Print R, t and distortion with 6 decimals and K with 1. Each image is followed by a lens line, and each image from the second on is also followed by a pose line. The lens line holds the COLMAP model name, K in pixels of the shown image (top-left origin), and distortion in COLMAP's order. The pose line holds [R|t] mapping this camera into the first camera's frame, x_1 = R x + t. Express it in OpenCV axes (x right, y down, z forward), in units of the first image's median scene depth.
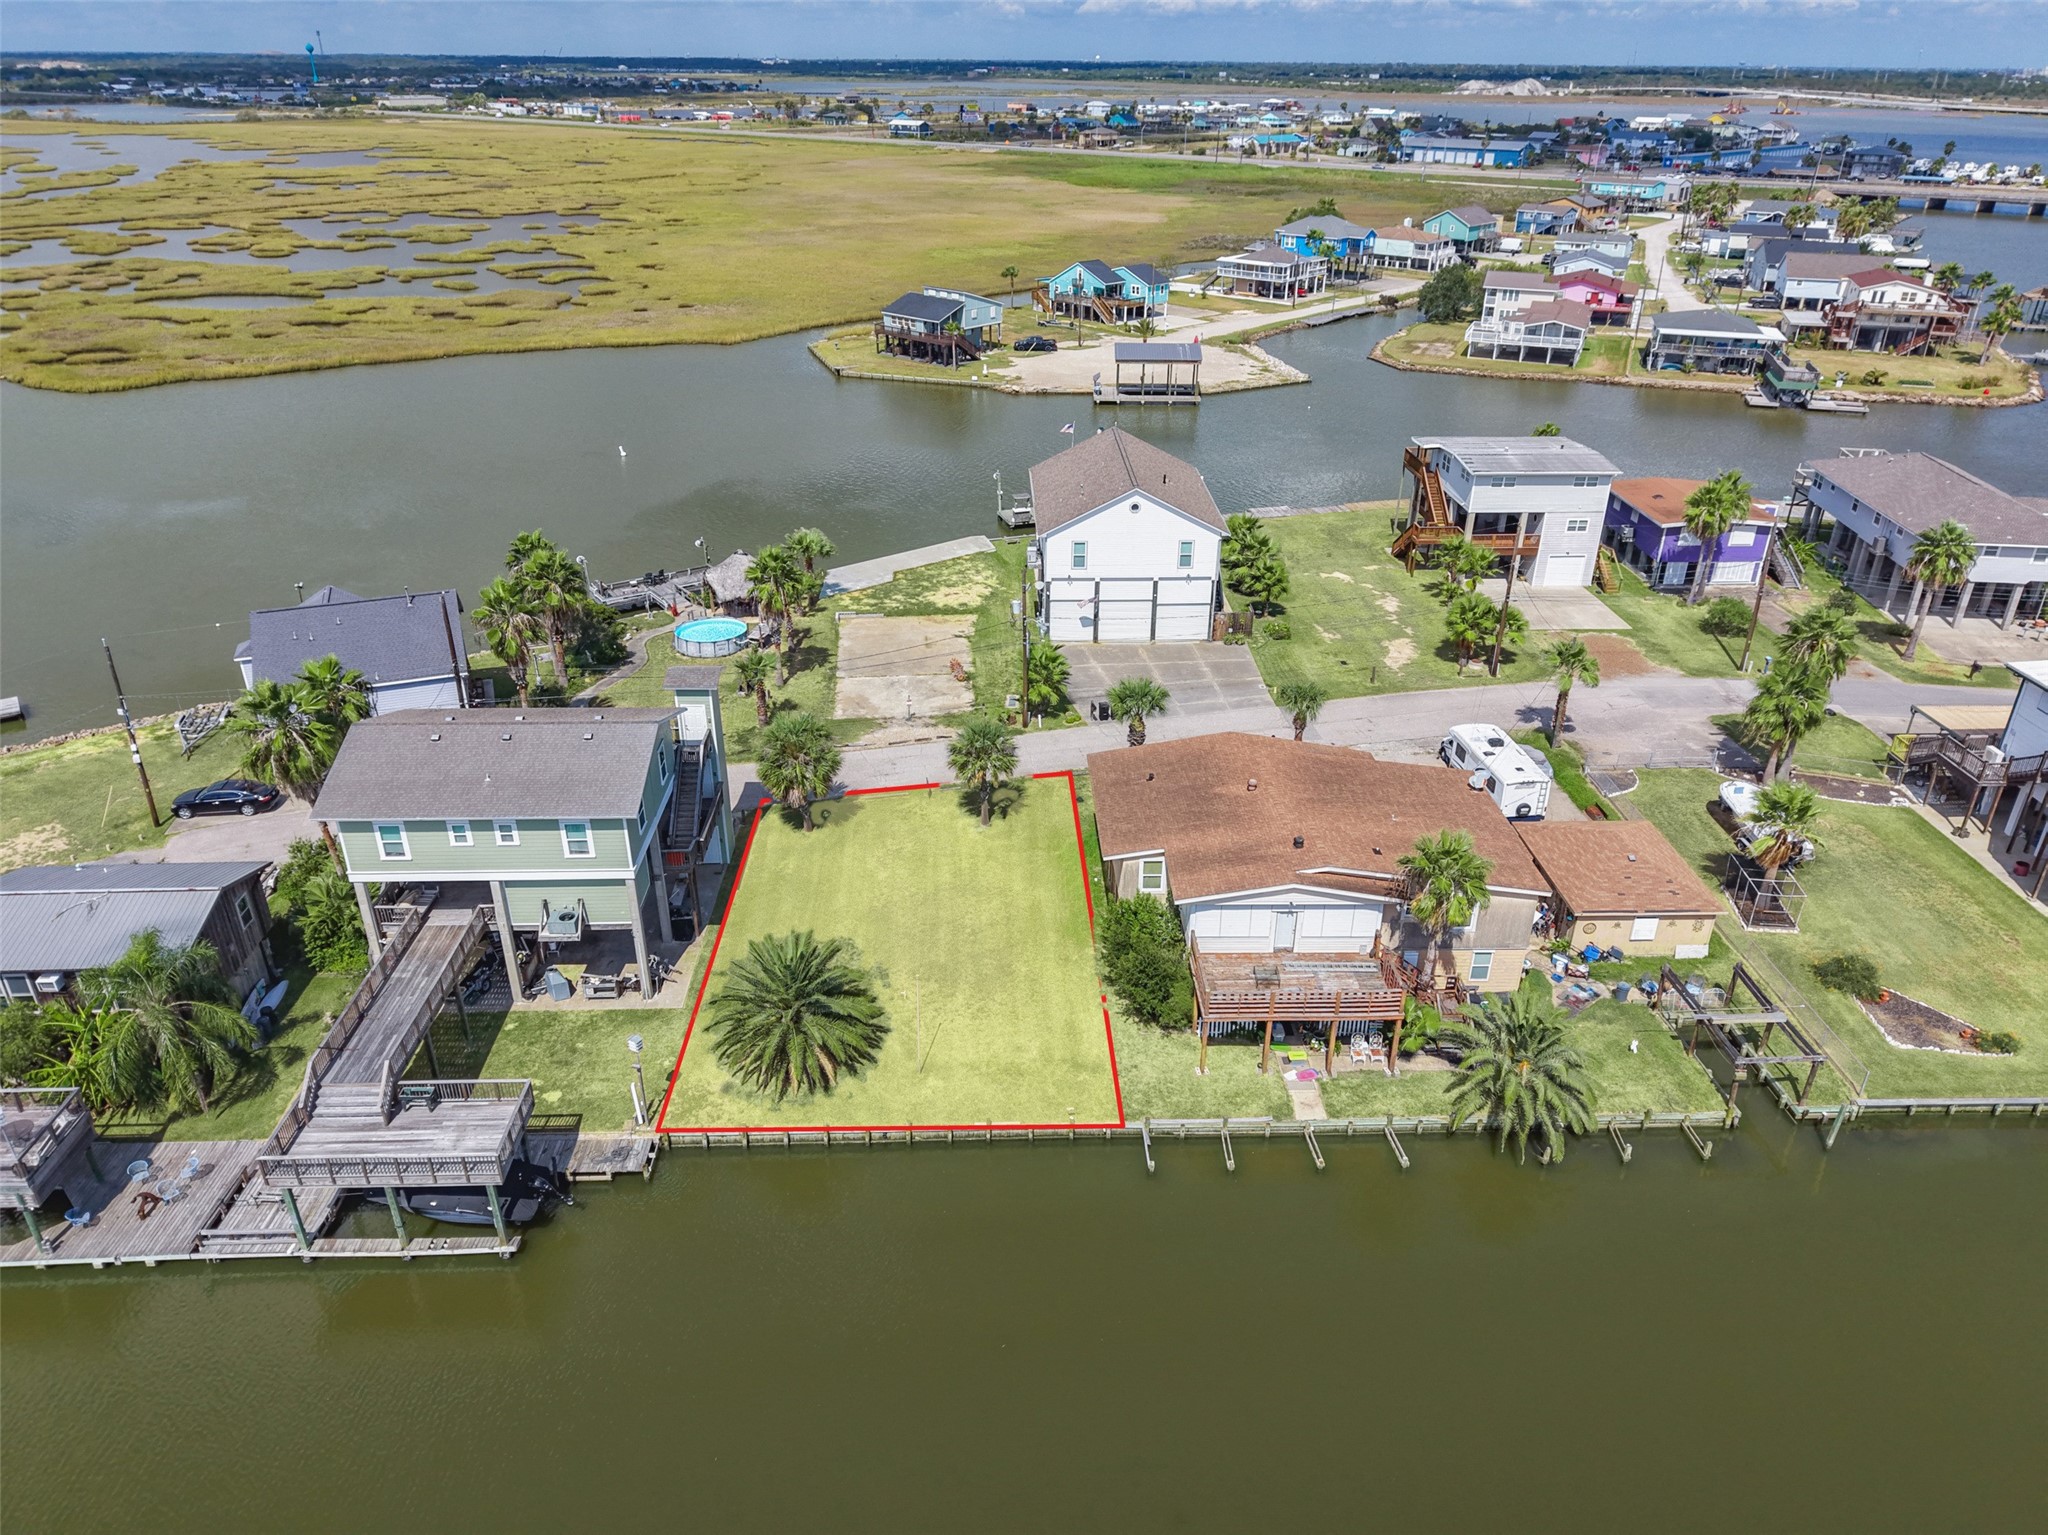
lens RADIAL K [[1343.2, 0, 1027.3], [0, 1343.2, 769.5], [0, 0, 1]] dist [0.006906, -0.006728]
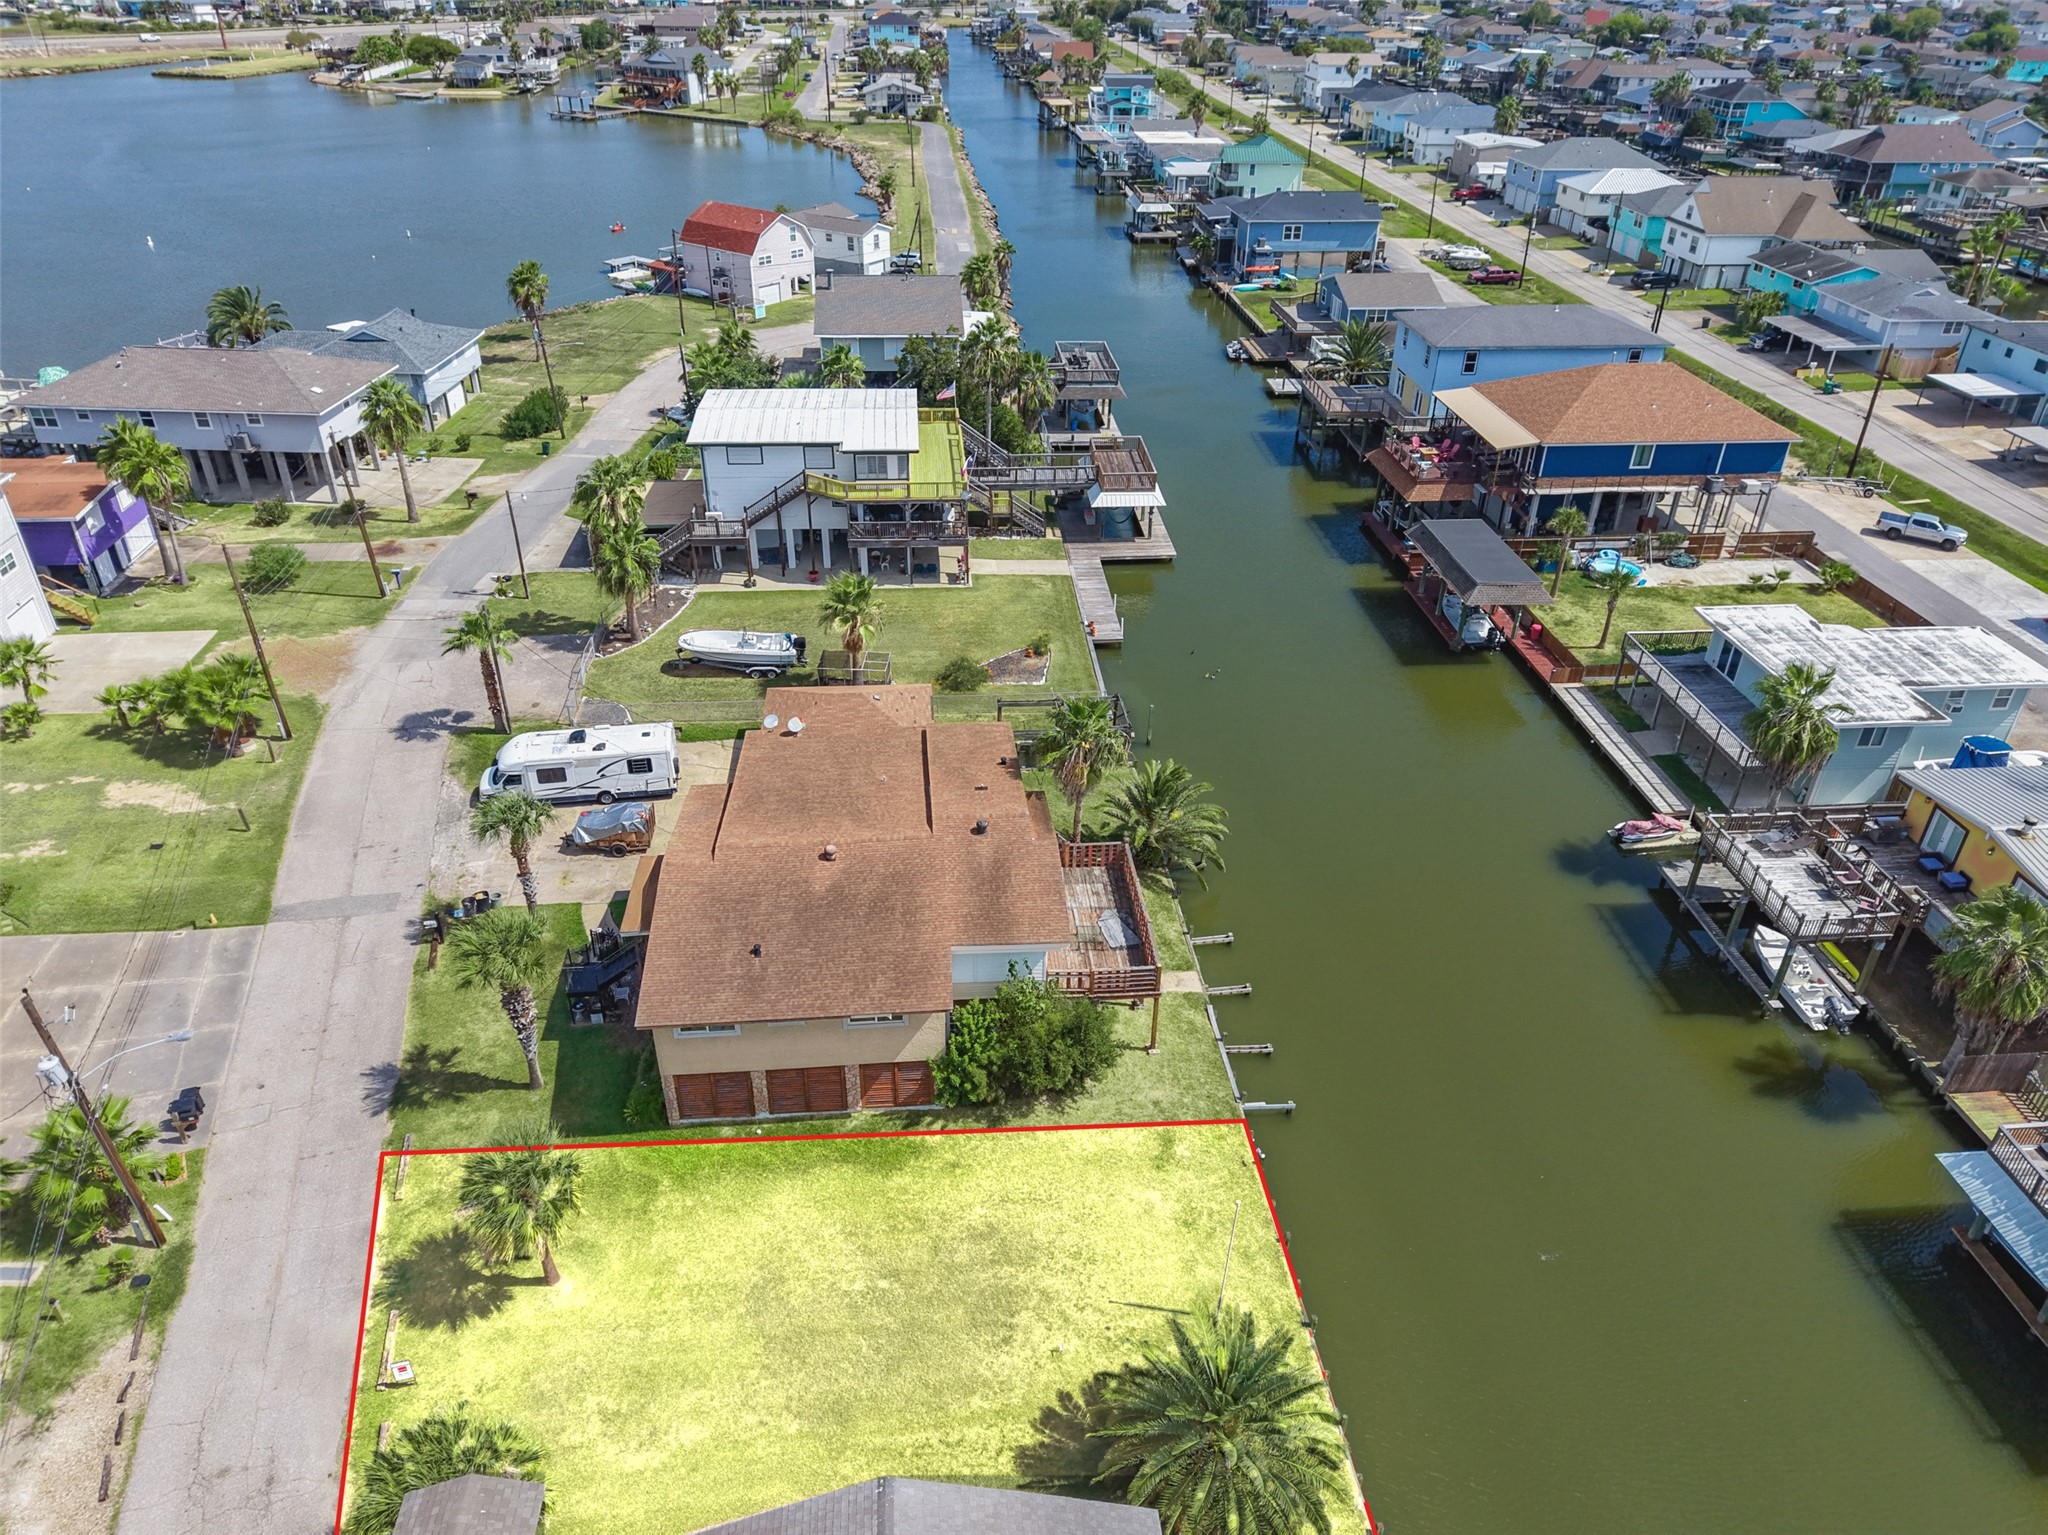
lens RADIAL K [[1366.5, 0, 1023.7], [0, 1366.5, 772.2], [0, 0, 1]] dist [0.025997, -0.027525]
pose [[-0.050403, -0.532305, 0.845051, -0.314426], [0.450439, 0.743067, 0.494931, -0.236660], [-0.891383, 0.405590, 0.202318, 0.458356]]
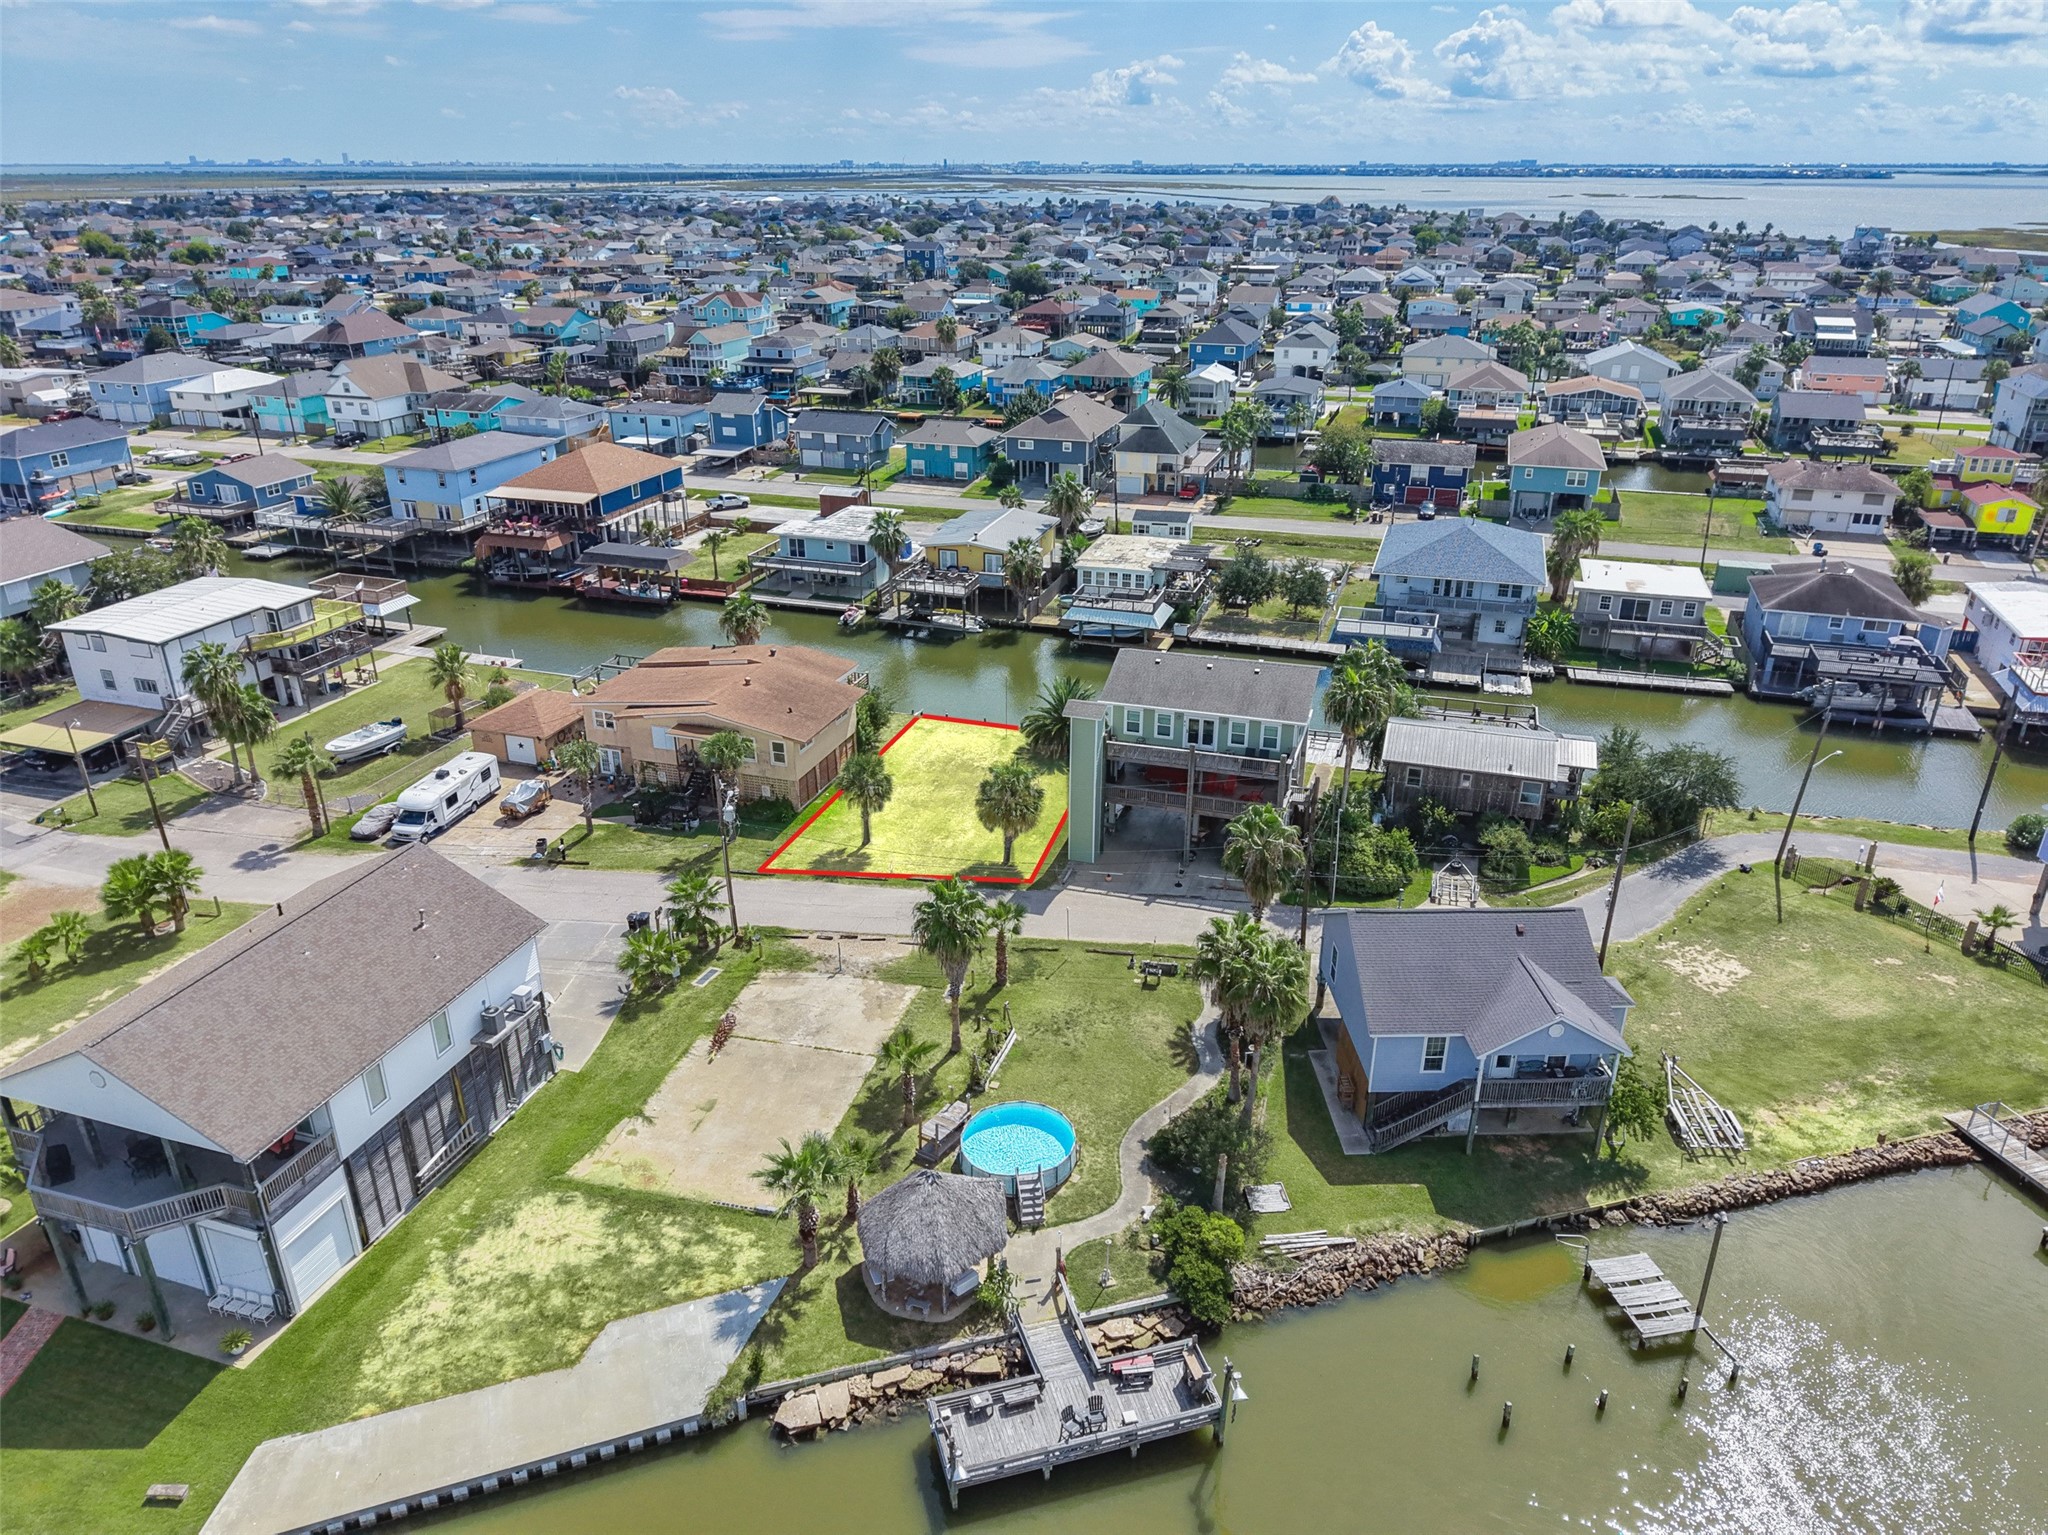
lens RADIAL K [[1366.5, 0, 1028.2], [0, 1366.5, 770.7], [0, 0, 1]] dist [0.025997, -0.027525]
pose [[-0.939460, -0.144385, 0.310754, -0.401552], [0.154157, 0.631841, 0.759614, -0.676104], [-0.306024, 0.761531, -0.571331, 1.199206]]
